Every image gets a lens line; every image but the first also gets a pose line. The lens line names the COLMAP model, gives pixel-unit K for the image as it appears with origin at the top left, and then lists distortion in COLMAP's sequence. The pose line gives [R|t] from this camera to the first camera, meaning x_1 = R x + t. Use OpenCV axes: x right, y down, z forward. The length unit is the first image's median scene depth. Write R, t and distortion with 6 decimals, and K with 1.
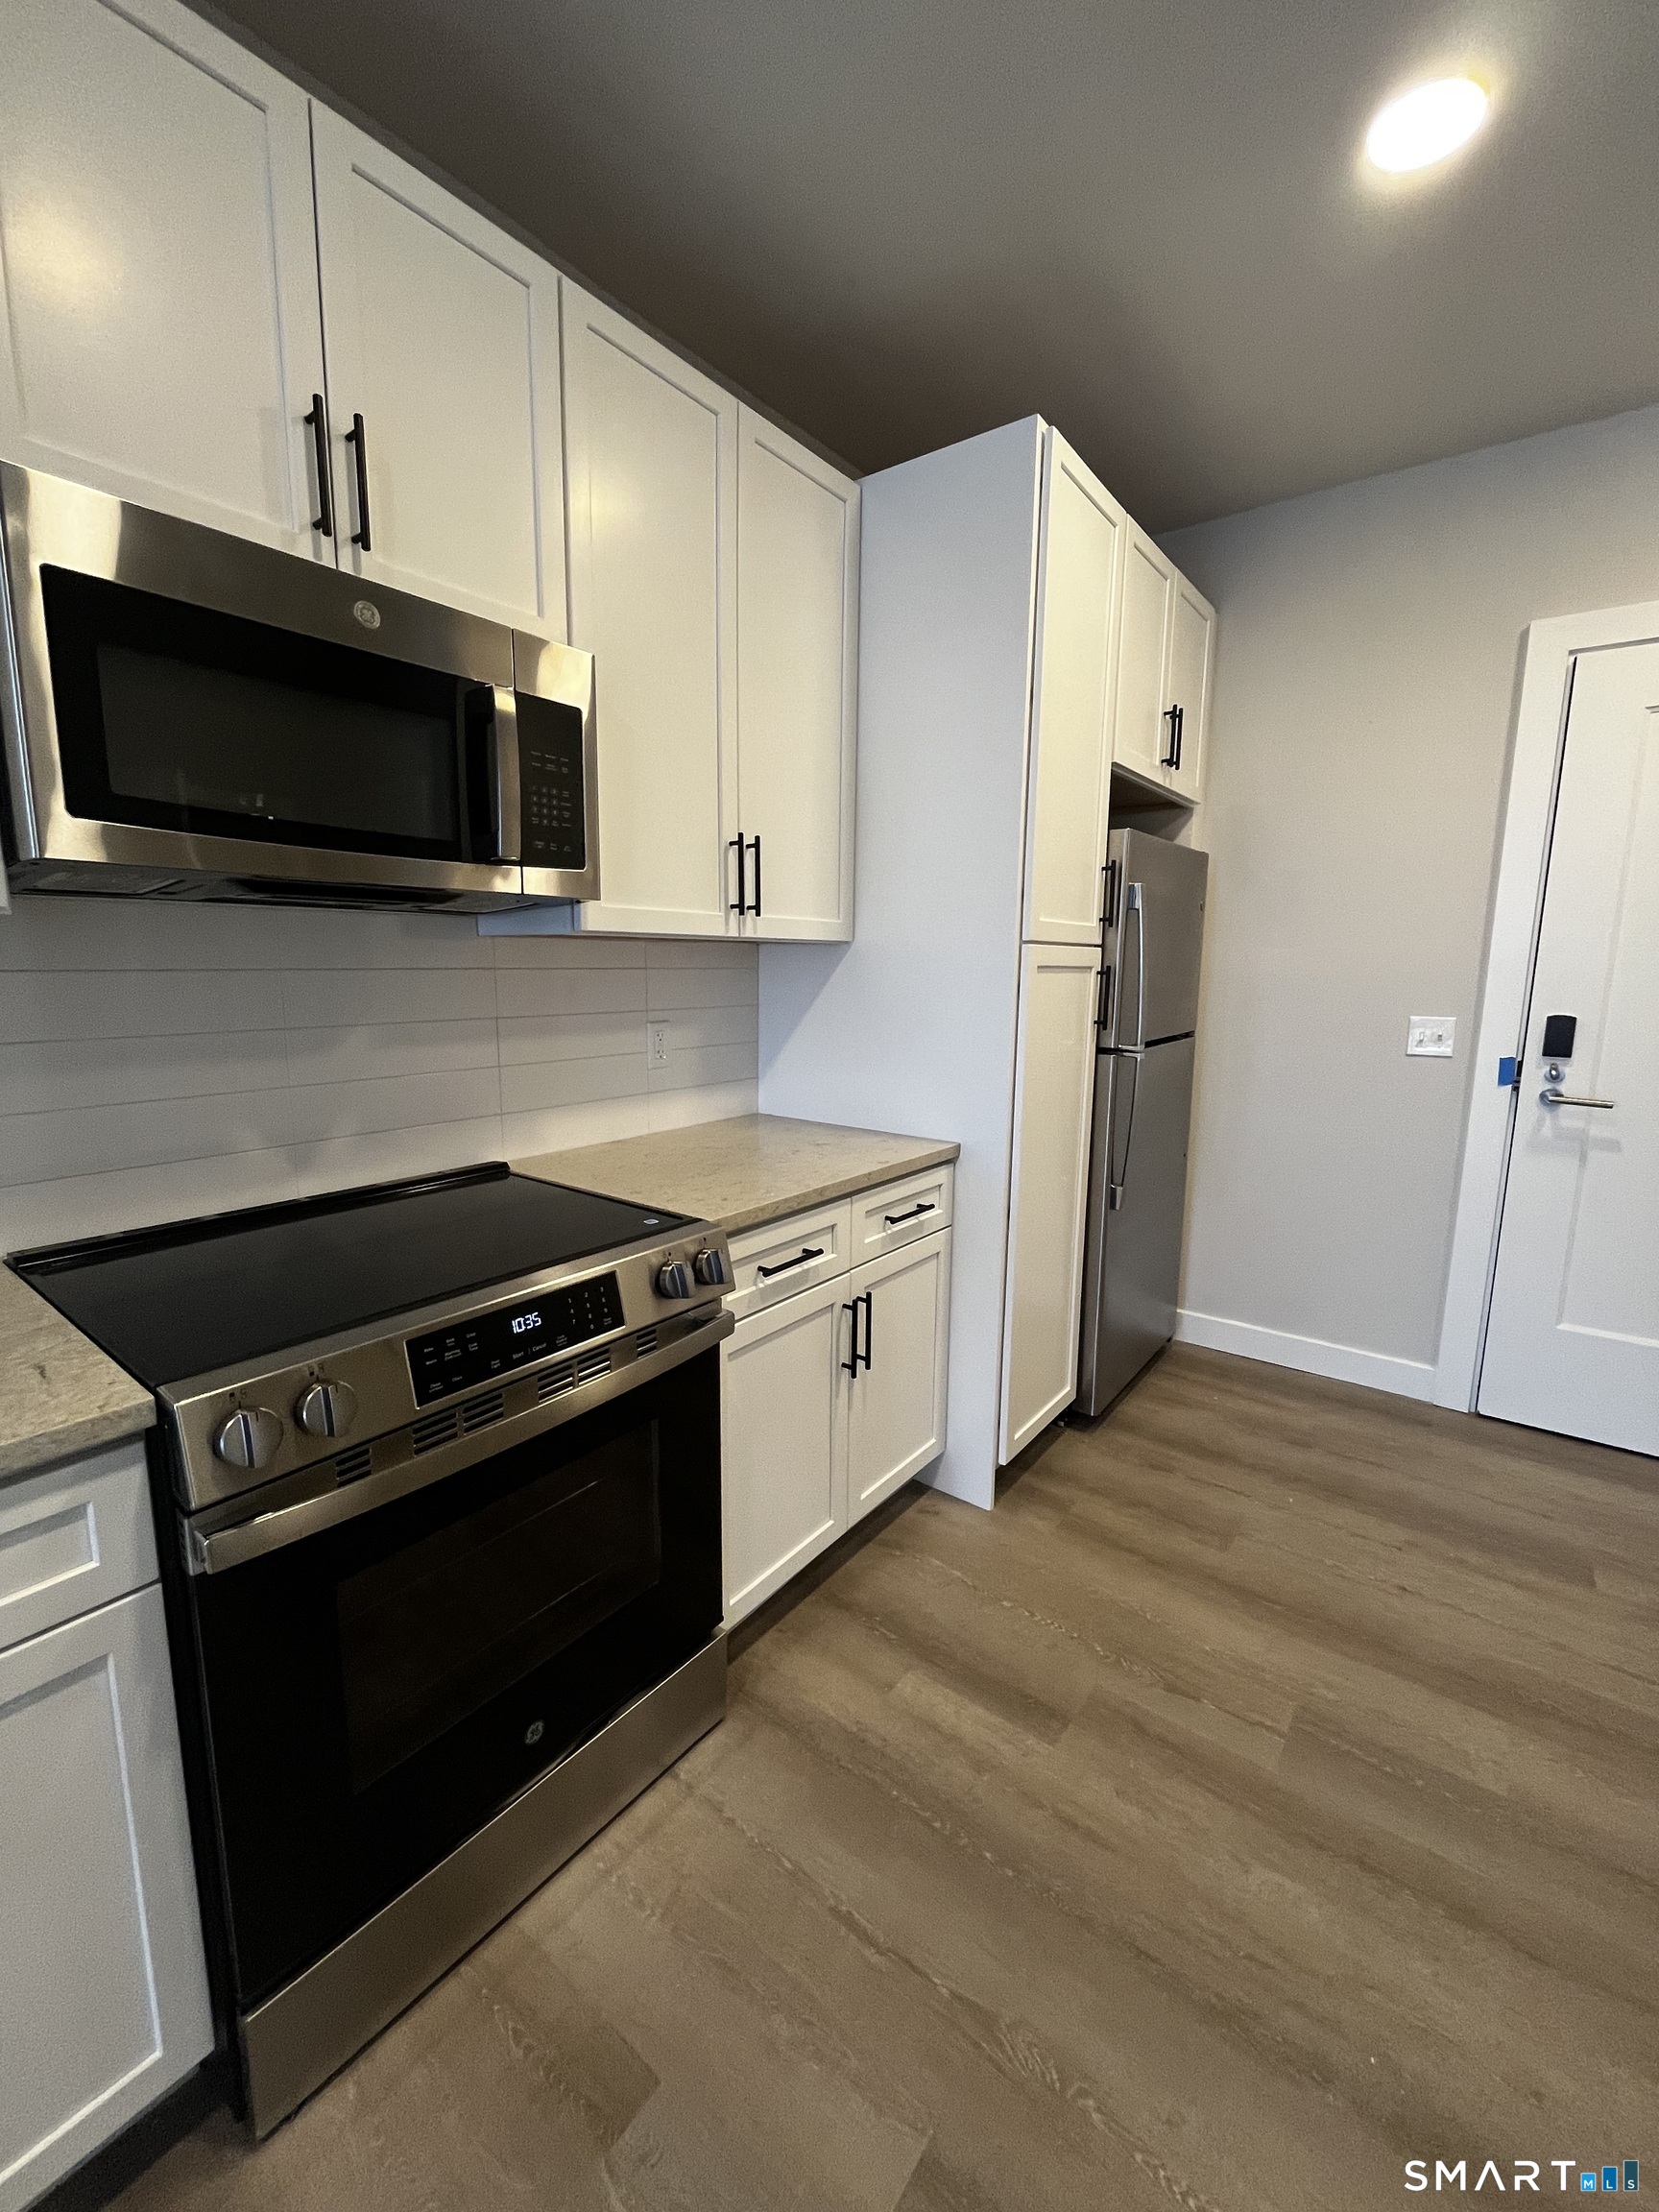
lens RADIAL K [[895.6, 0, 818.2], [0, 895.6, 1078.5], [0, 0, 1]] dist [-0.015677, -0.001385]
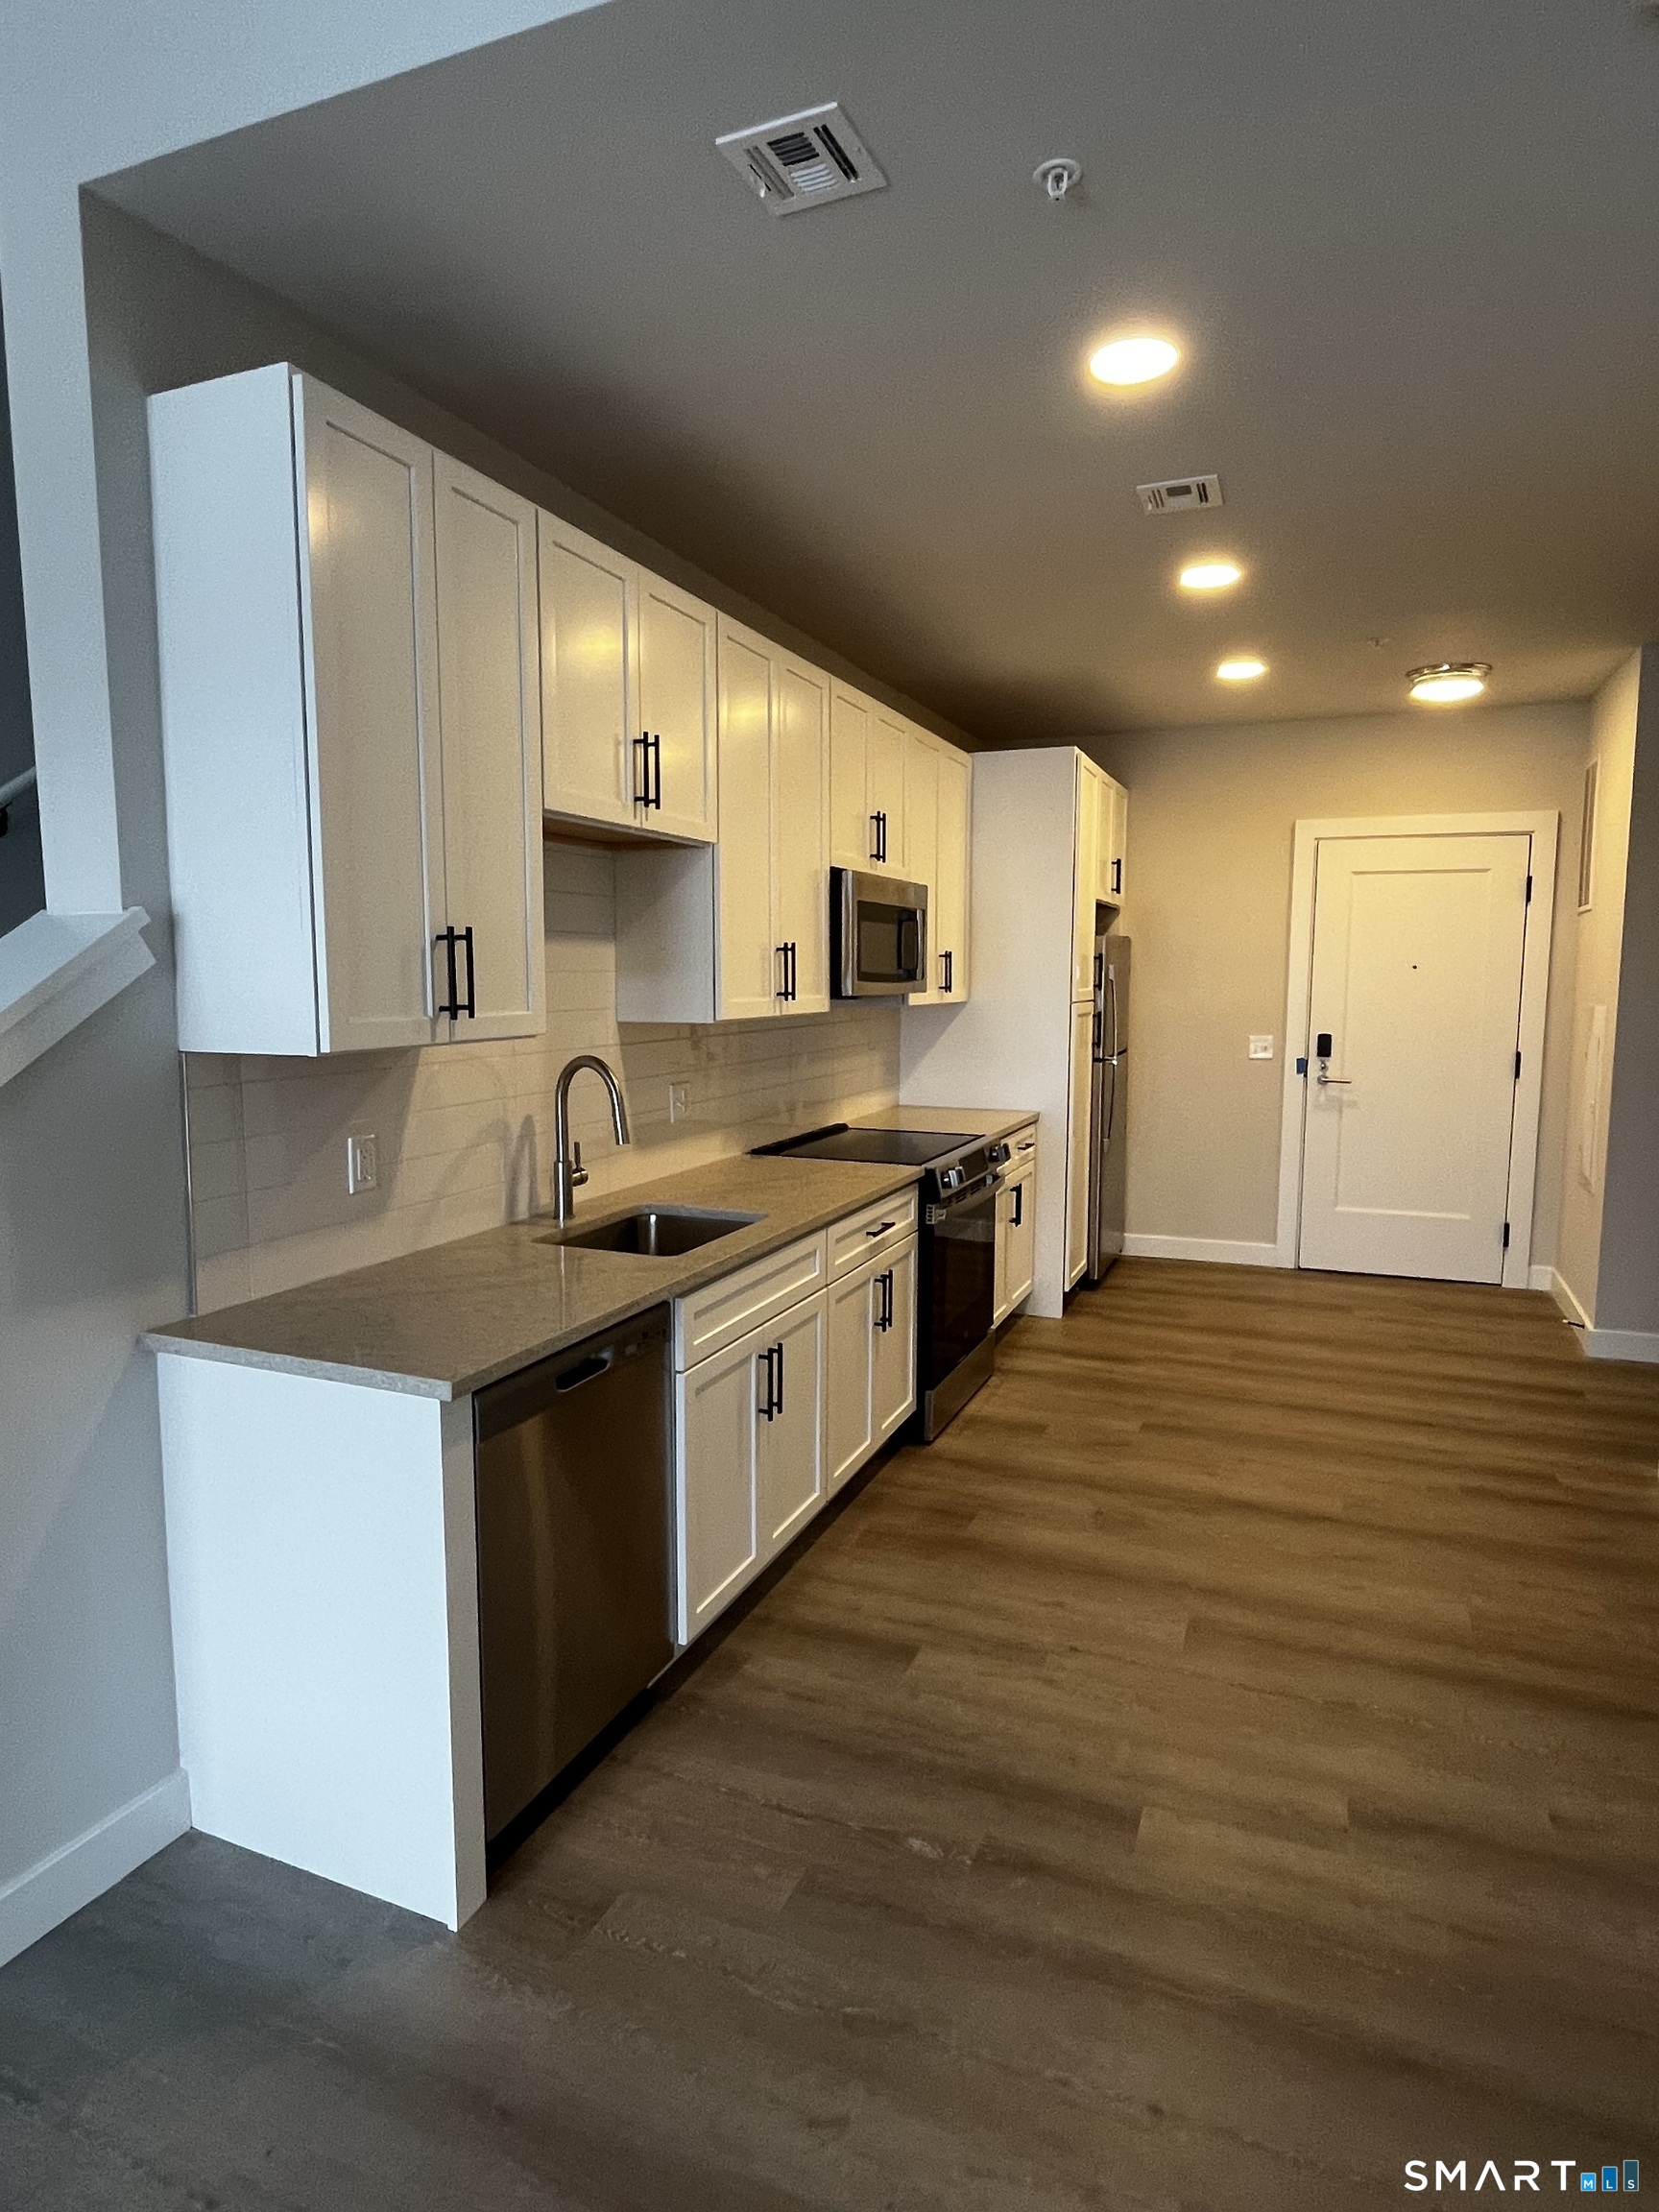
lens RADIAL K [[1247.6, 0, 832.7], [0, 1247.6, 1107.2], [0, 0, 1]] dist [0.002693, -0.000766]
pose [[0.960927, -0.042410, 0.273535, -0.816777], [0.052605, 0.998163, -0.030045, 0.102204], [-0.271758, 0.043260, 0.961393, -1.155786]]
